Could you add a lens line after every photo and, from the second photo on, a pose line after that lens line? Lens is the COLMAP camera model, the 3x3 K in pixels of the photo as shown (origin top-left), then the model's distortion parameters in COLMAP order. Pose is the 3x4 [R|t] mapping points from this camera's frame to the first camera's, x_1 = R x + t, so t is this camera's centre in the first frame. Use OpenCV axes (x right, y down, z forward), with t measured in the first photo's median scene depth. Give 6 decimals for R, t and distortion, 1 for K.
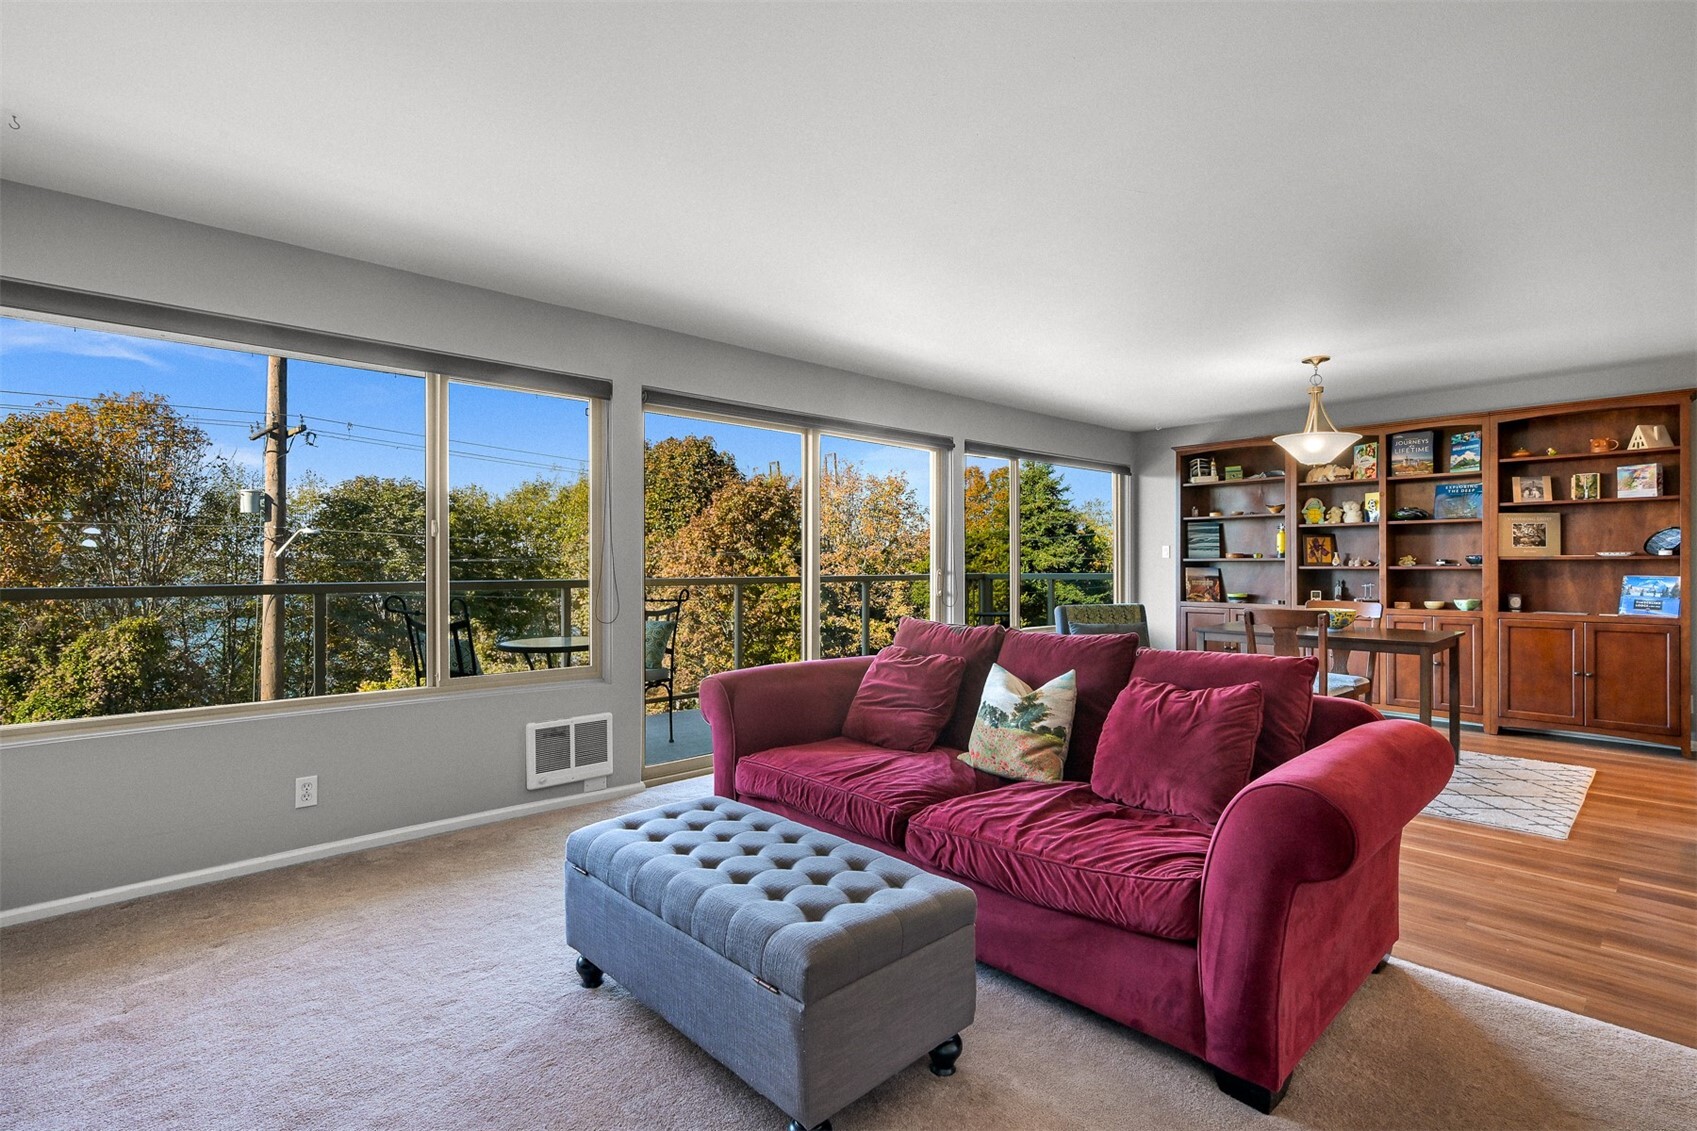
lens RADIAL K [[794.8, 0, 858.4], [0, 794.8, 562.6], [0, 0, 1]] dist [-0.004290, -0.001021]
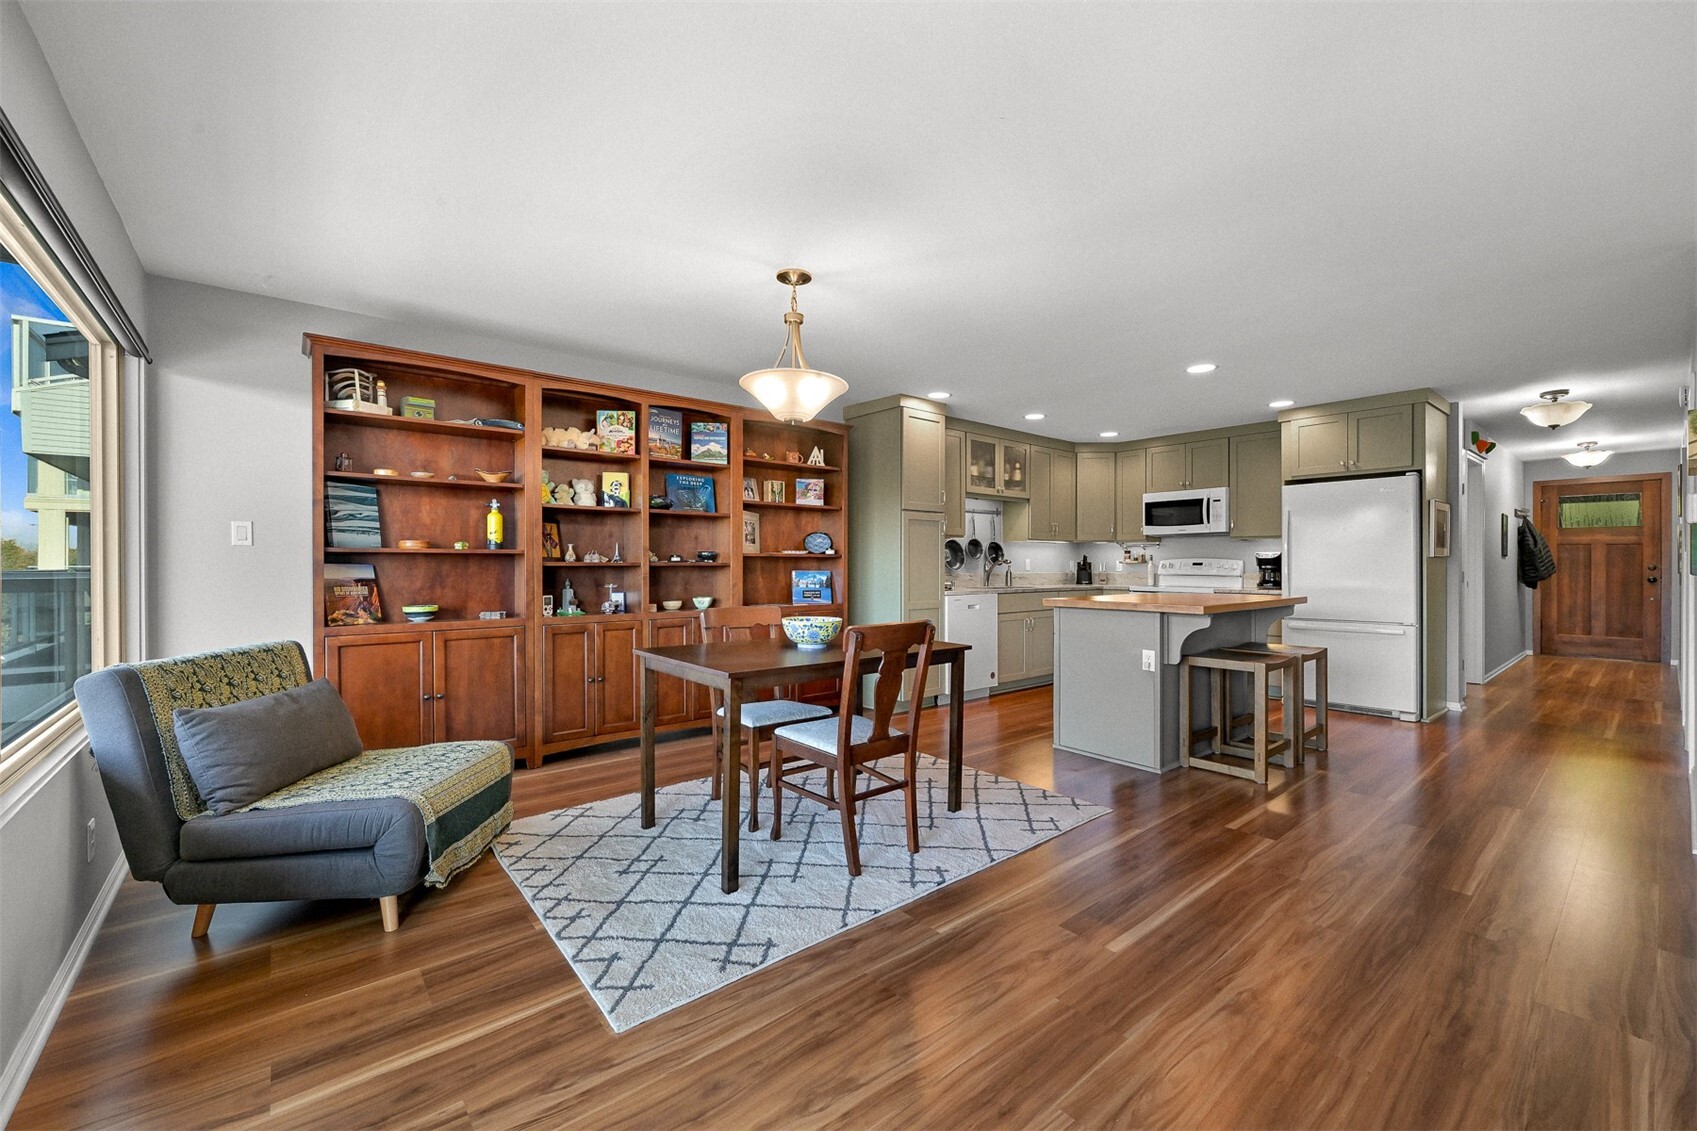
lens RADIAL K [[672.4, 0, 858.4], [0, 672.4, 565.3], [0, 0, 1]] dist [0.002931, 0.000137]
pose [[0.044032, -0.002405, 0.999027, -0.033082], [-0.005344, 0.999982, 0.002643, 0.004759], [-0.999016, -0.005455, 0.044019, 0.784088]]
